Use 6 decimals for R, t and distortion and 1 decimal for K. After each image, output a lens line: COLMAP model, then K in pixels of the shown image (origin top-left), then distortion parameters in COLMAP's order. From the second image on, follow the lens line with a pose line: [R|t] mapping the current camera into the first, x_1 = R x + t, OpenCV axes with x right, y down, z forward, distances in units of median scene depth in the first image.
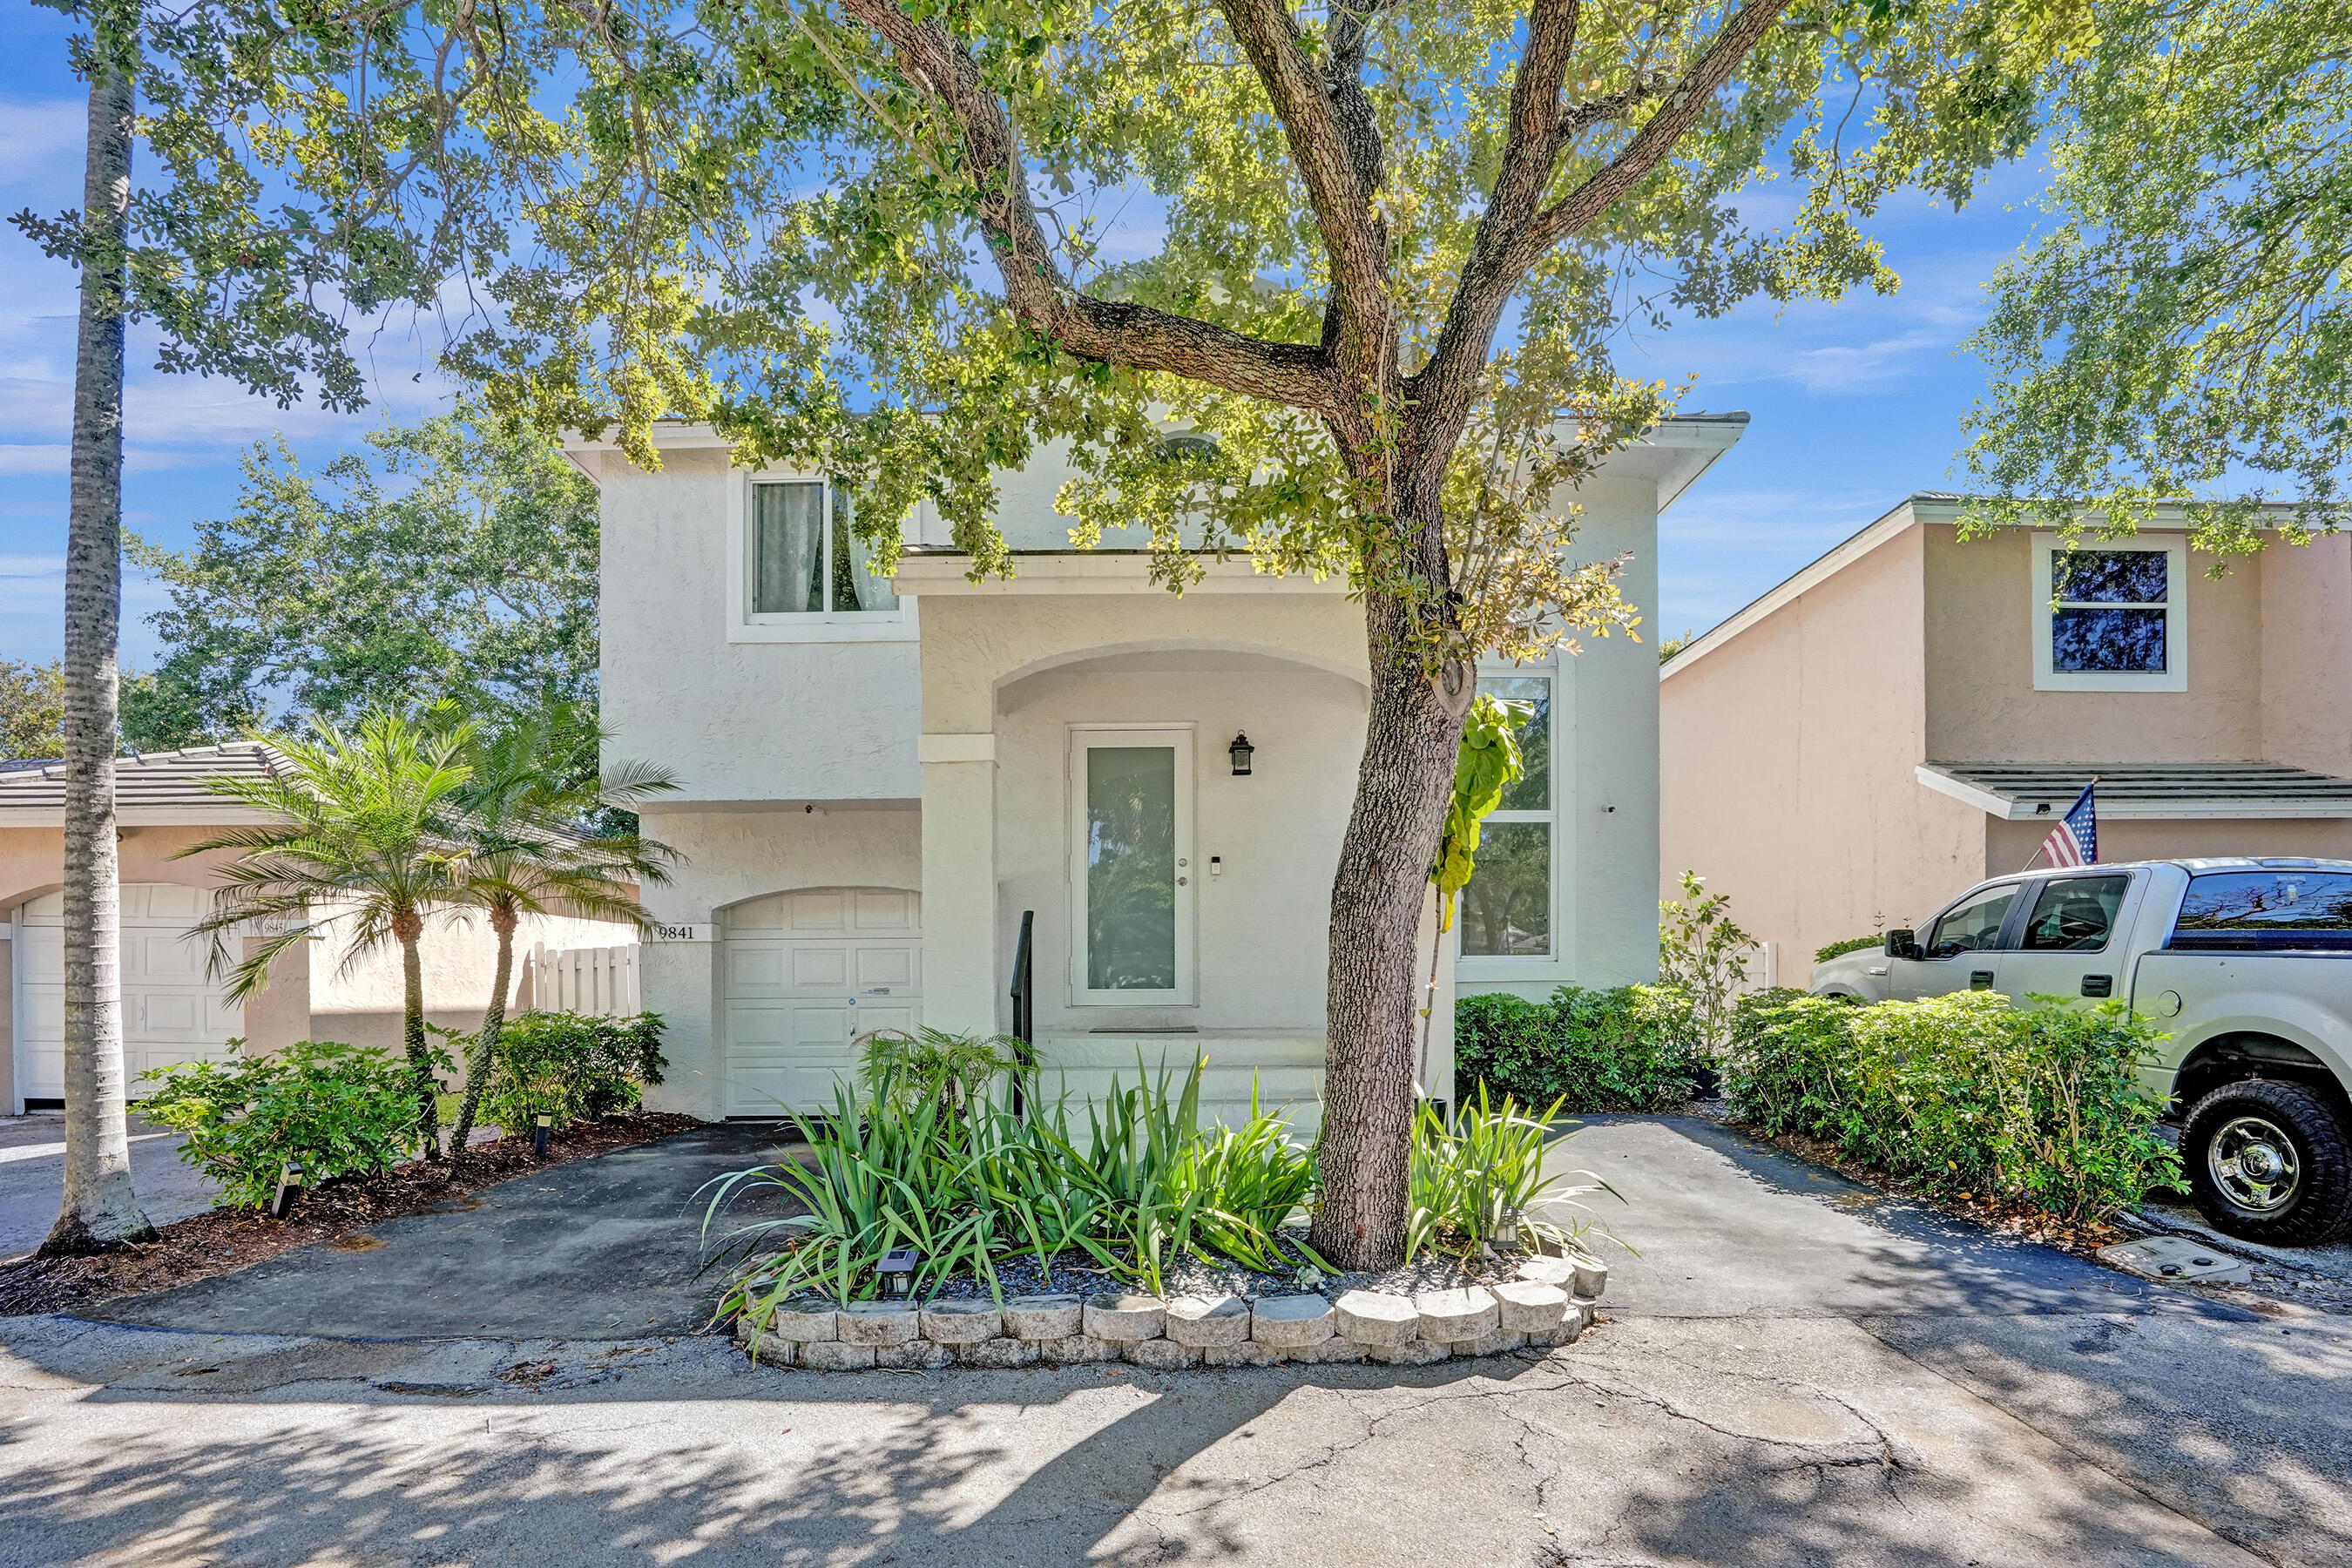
lens RADIAL K [[1145.7, 0, 1143.7], [0, 1145.7, 973.3], [0, 0, 1]] dist [-0.064825, 0.024061]
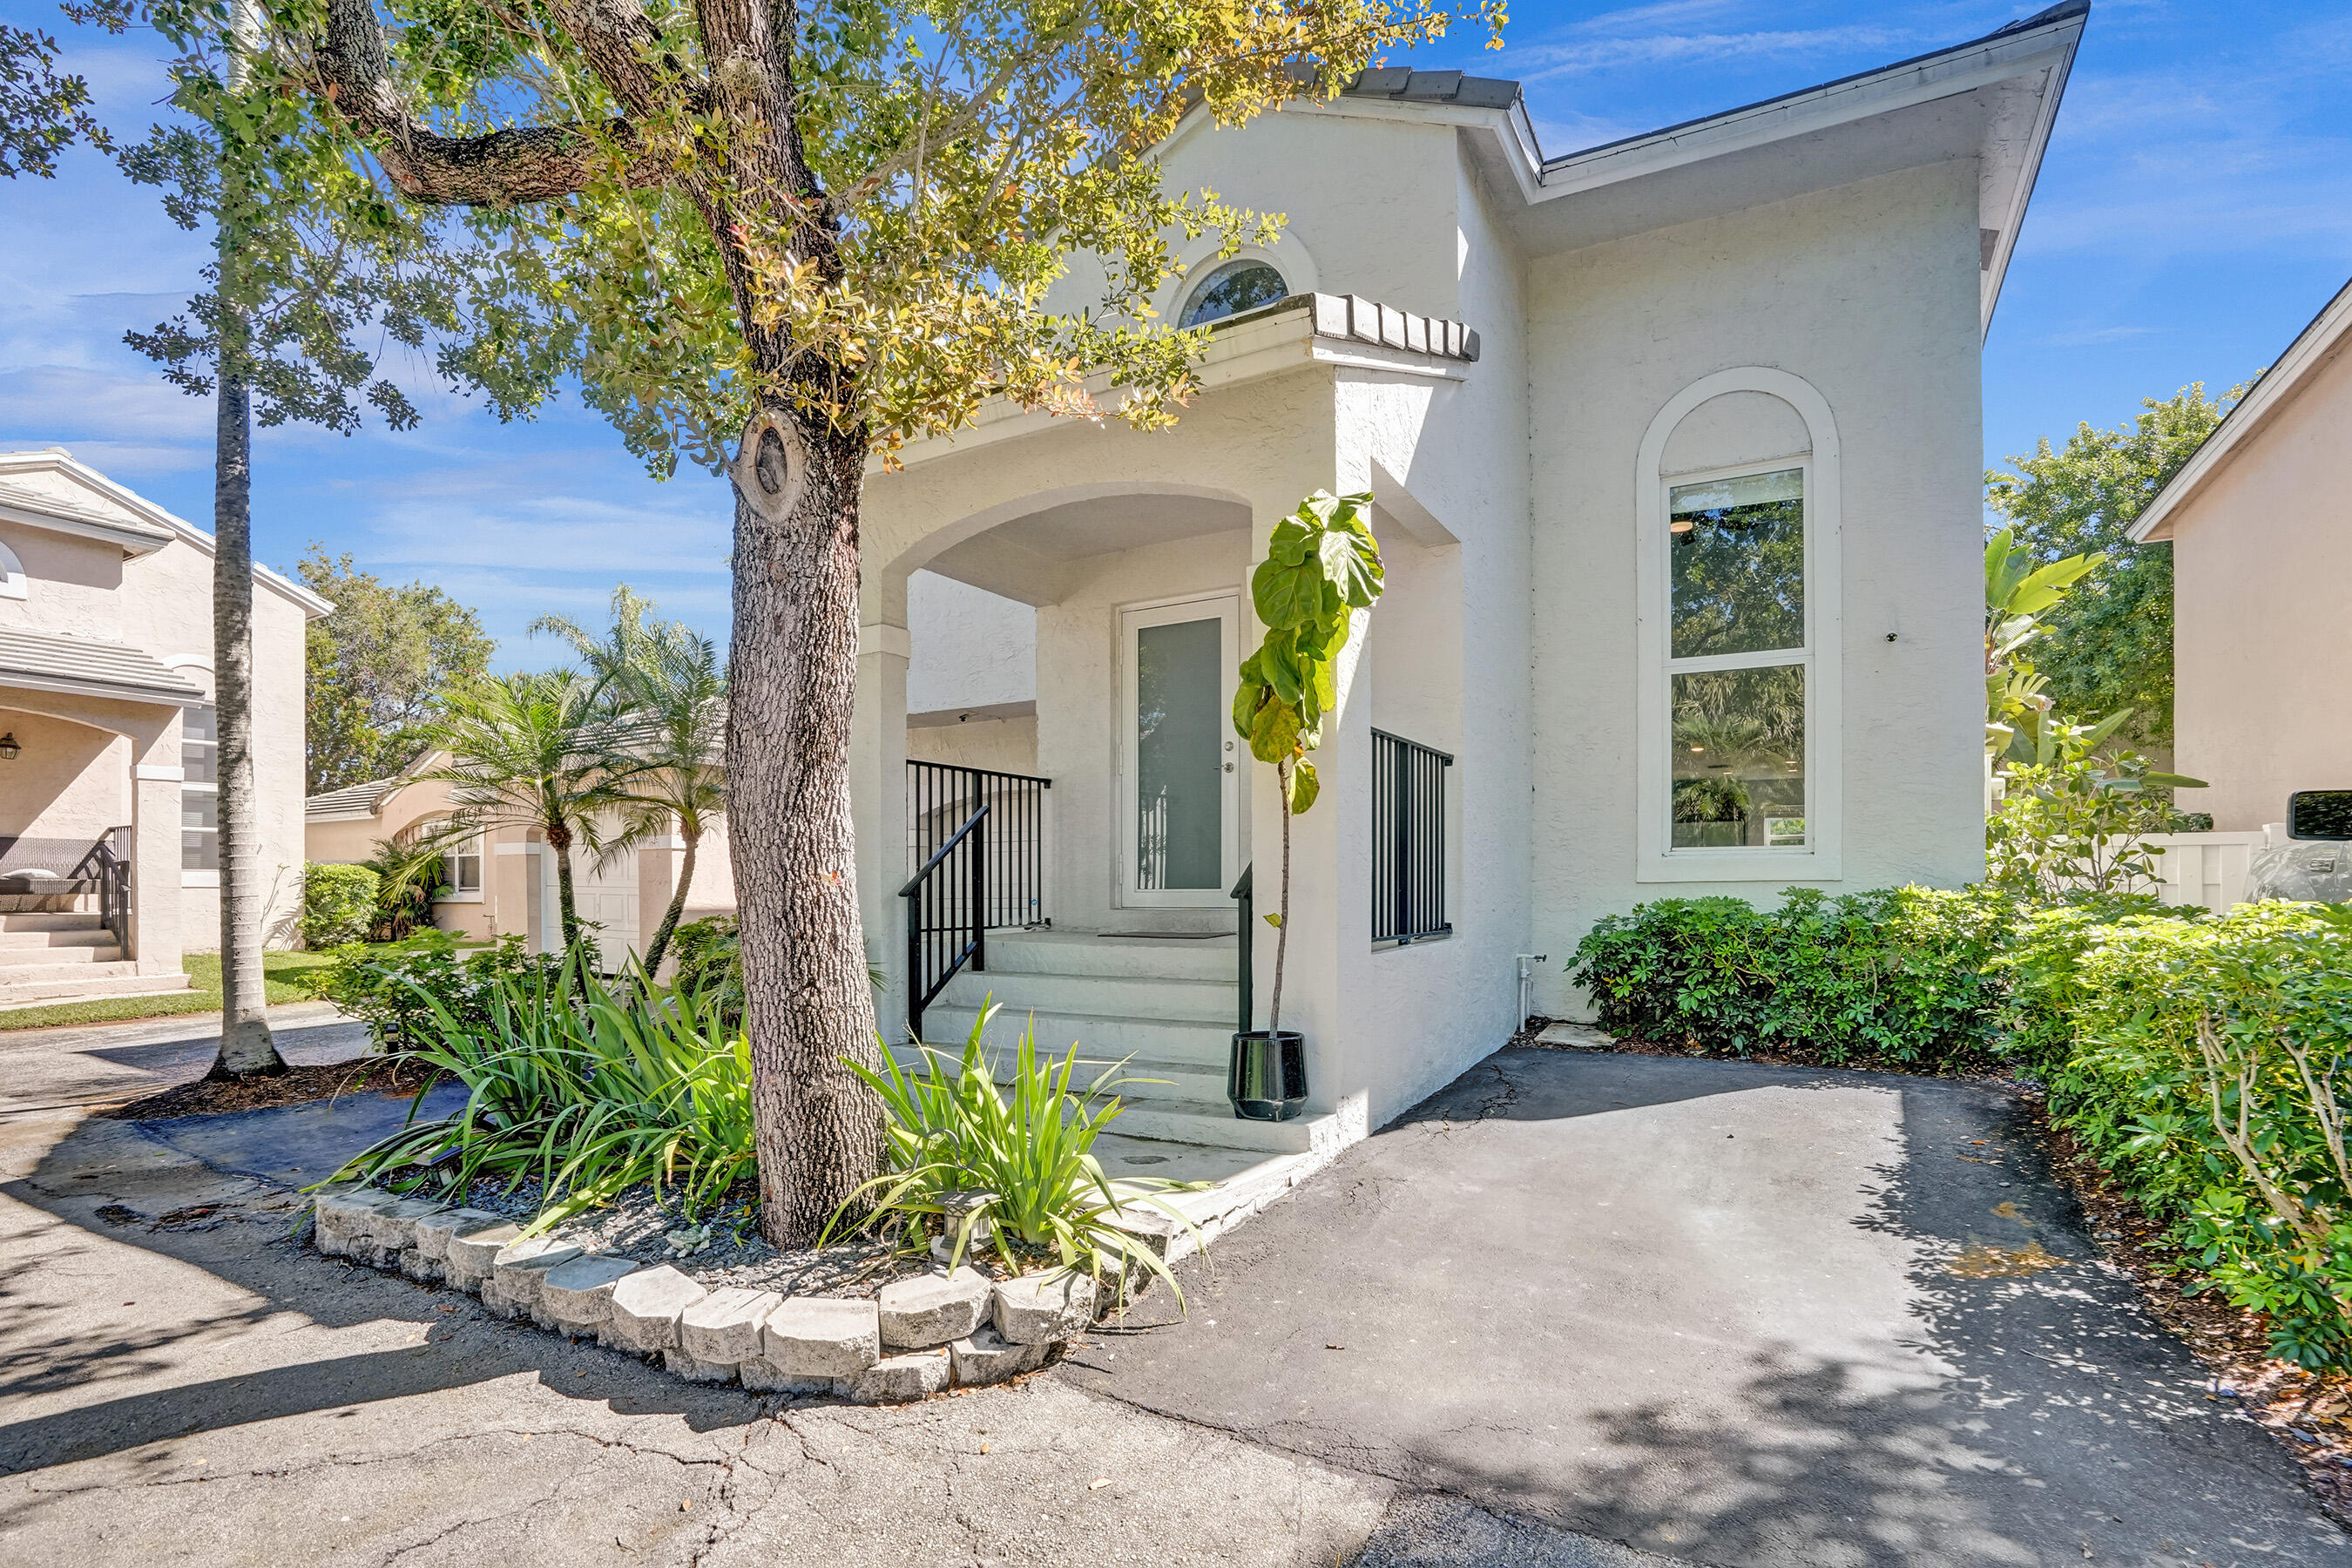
lens RADIAL K [[1094.0, 0, 1170.9], [0, 1094.0, 865.4], [0, 0, 1]] dist [-0.054515, 0.023336]
pose [[0.873316, -0.007678, -0.487093, 0.598688], [0.003804, 0.999953, -0.008943, 0.002685], [0.487139, 0.005957, 0.873304, 0.352950]]
